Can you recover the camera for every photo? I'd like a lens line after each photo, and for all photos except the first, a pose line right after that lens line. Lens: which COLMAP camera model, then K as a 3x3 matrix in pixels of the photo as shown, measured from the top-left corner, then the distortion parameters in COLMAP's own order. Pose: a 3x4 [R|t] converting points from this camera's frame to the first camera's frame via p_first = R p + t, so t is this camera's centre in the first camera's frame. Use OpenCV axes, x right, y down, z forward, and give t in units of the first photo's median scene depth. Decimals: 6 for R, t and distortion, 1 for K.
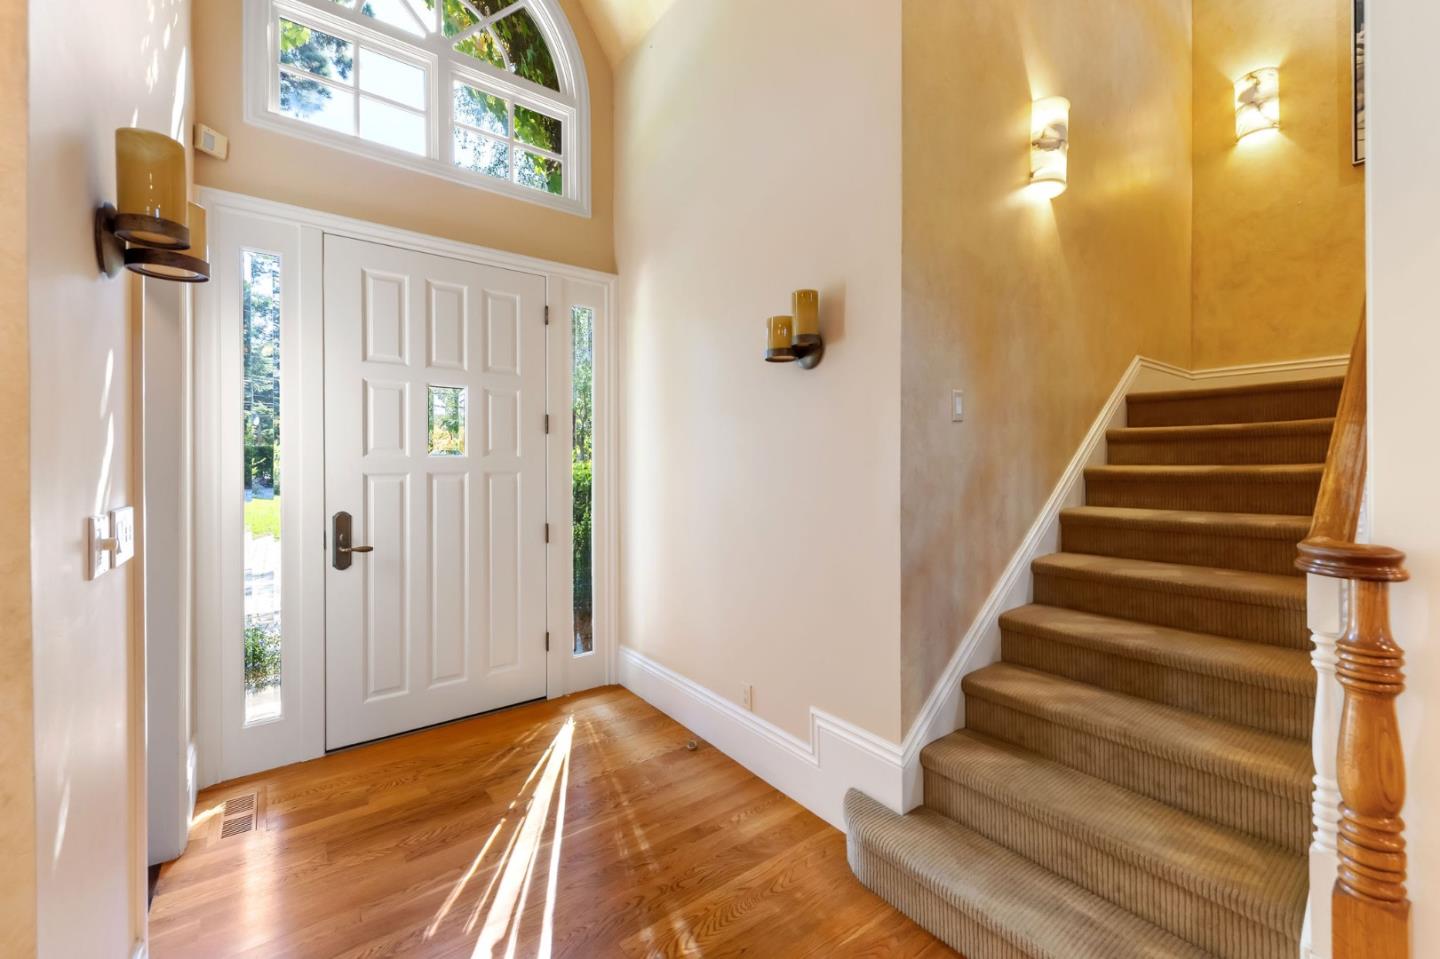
lens RADIAL K [[579.7, 0, 720.0], [0, 579.7, 479.5], [0, 0, 1]] dist [-0.000451, 0.000019]
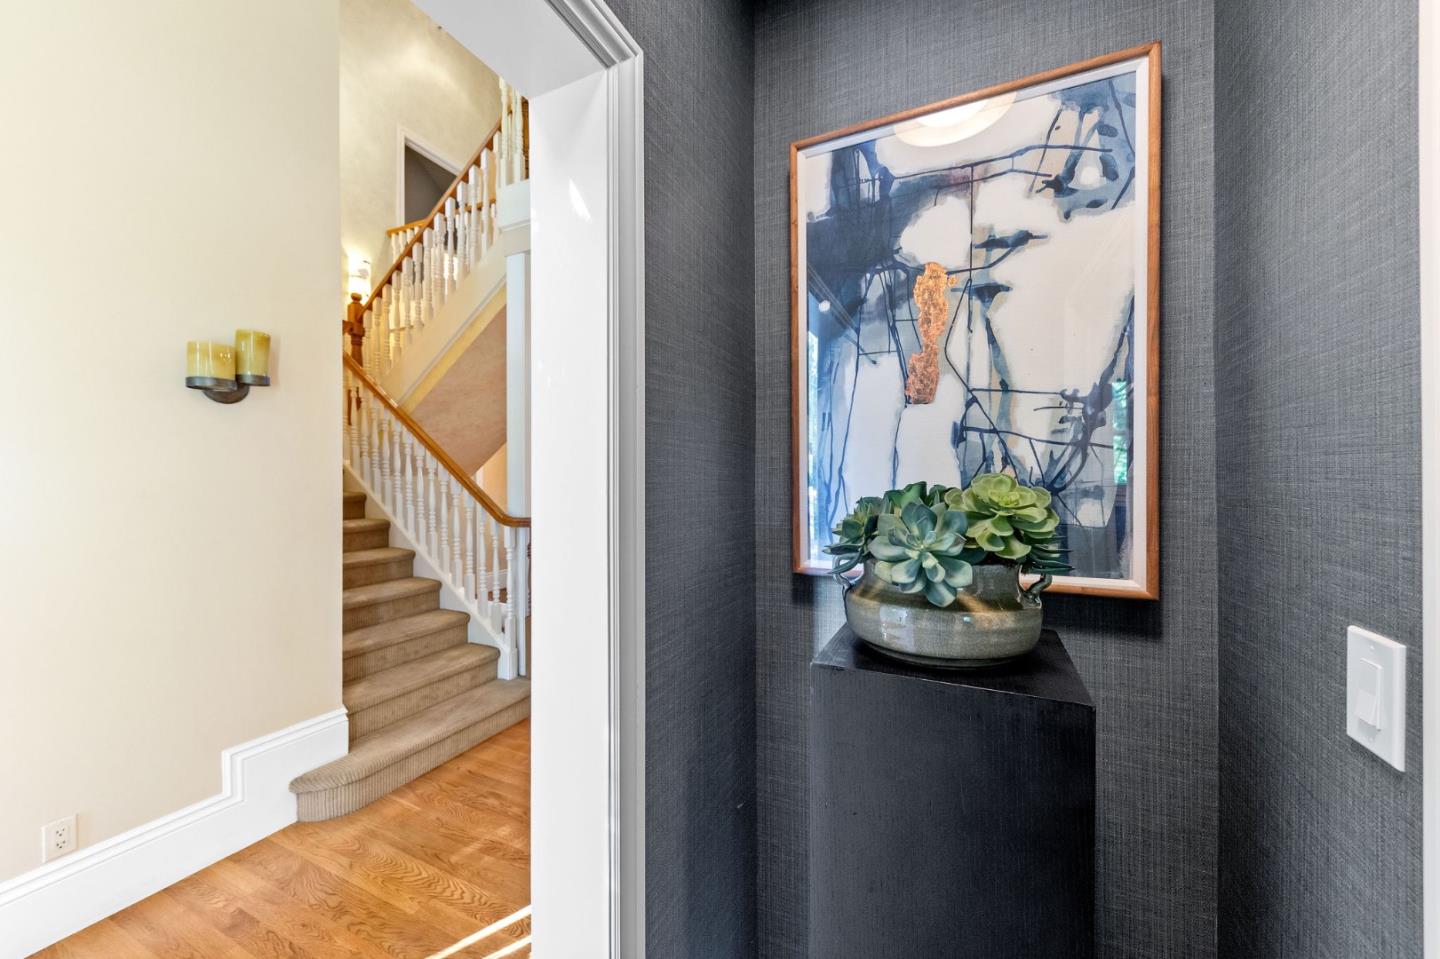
lens RADIAL K [[536.0, 0, 720.0], [0, 536.0, 479.5], [0, 0, 1]] dist [-0.000024, -0.000016]
pose [[-0.478364, -0.000728, 0.878161, -1.210667], [0.007665, 0.999958, 0.005005, -0.073188], [-0.878128, 0.009125, -0.478338, 0.813595]]
